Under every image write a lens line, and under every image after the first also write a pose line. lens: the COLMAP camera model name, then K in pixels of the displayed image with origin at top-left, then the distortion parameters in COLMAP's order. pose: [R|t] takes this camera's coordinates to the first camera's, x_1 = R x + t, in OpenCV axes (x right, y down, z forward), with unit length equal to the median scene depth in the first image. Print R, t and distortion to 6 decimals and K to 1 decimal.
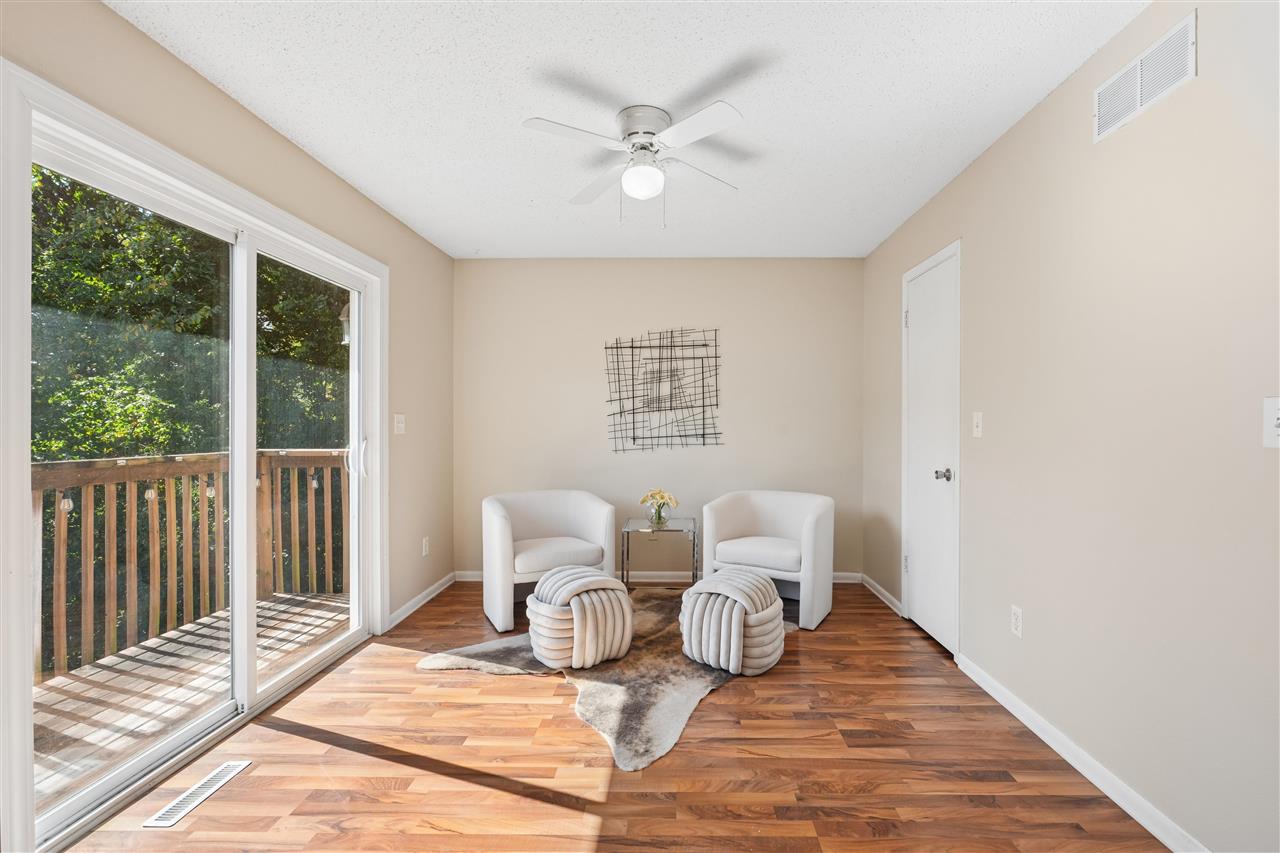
lens RADIAL K [[594.2, 0, 683.5], [0, 594.2, 430.9], [0, 0, 1]] dist [-0.014030, -0.000274]
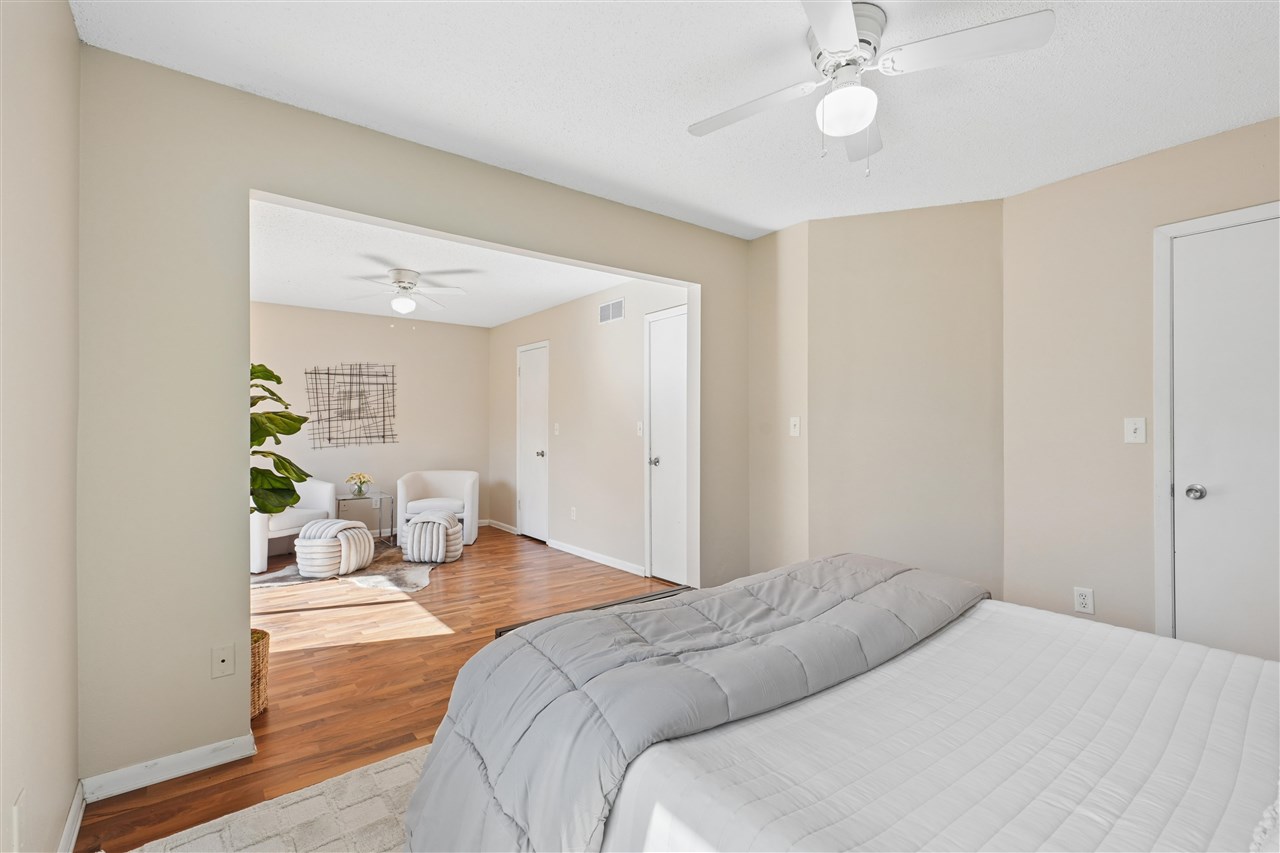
lens RADIAL K [[594.2, 0, 683.5], [0, 594.2, 430.9], [0, 0, 1]] dist [-0.014030, -0.000274]
pose [[0.761177, -0.002399, 0.648539, -0.356093], [0.006950, 0.999966, -0.004459, 0.005757], [-0.648507, 0.007901, 0.761168, -0.607867]]
